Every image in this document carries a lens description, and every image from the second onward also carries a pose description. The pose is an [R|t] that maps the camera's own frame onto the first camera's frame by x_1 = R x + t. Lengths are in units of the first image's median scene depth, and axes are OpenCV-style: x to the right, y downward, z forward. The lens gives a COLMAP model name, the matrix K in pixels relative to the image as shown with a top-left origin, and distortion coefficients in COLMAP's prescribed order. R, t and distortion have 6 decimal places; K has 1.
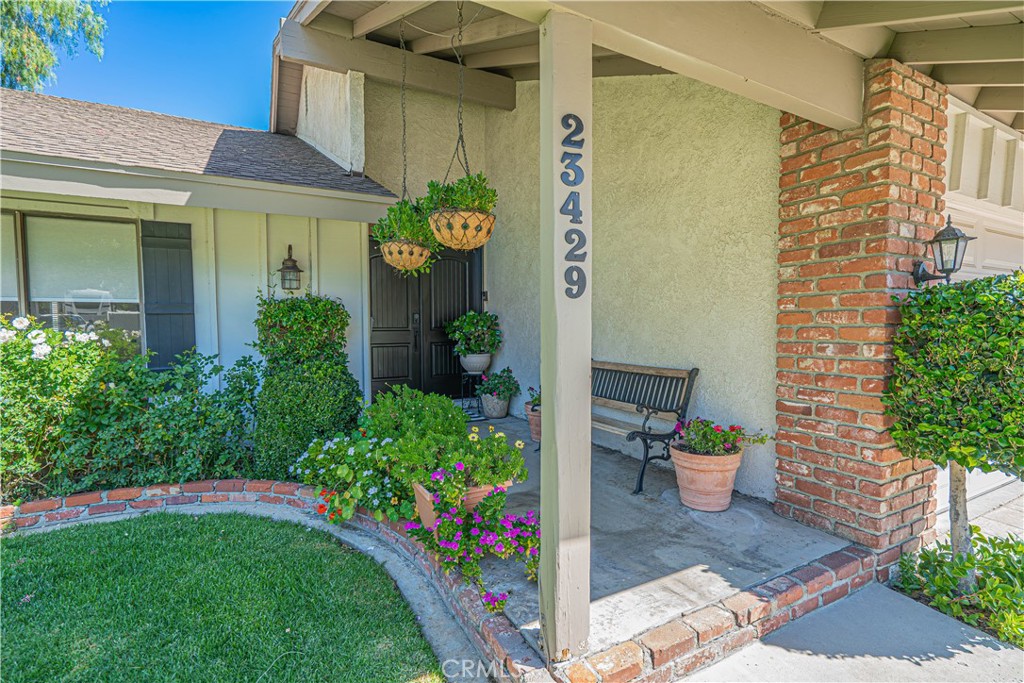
lens RADIAL K [[468.6, 0, 512.0], [0, 468.6, 341.5], [0, 0, 1]] dist [0.011315, -0.000109]
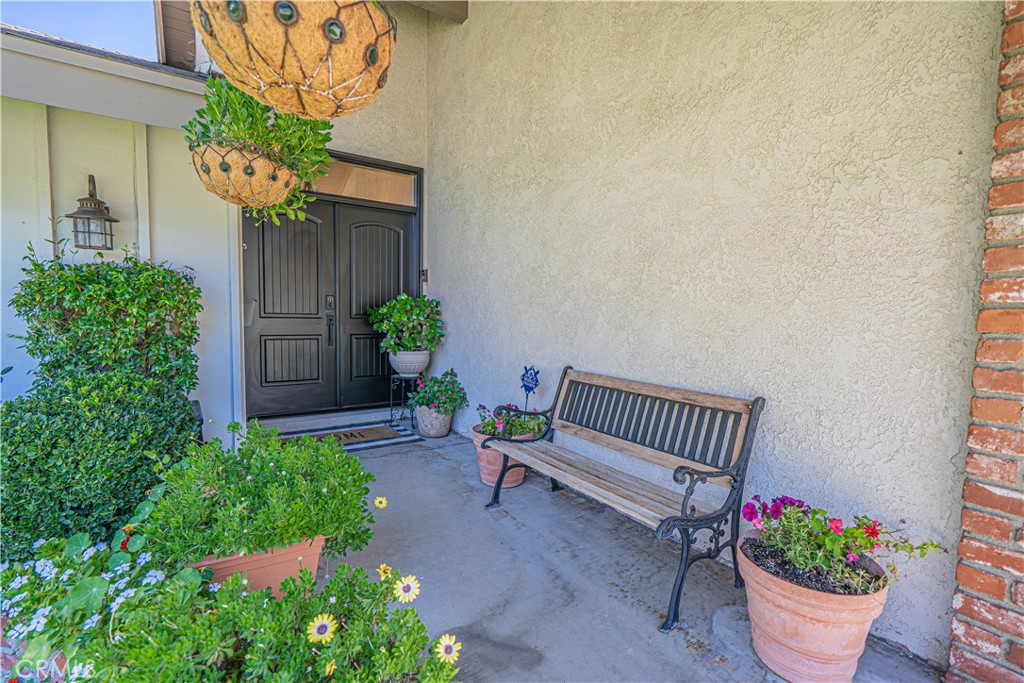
lens RADIAL K [[468.6, 0, 512.0], [0, 468.6, 341.5], [0, 0, 1]] dist [0.011315, -0.000109]
pose [[0.994396, 0.017798, 0.104207, 0.012874], [-0.020578, 0.999459, 0.025664, -0.018230], [-0.103694, -0.027665, 0.994224, 0.356693]]
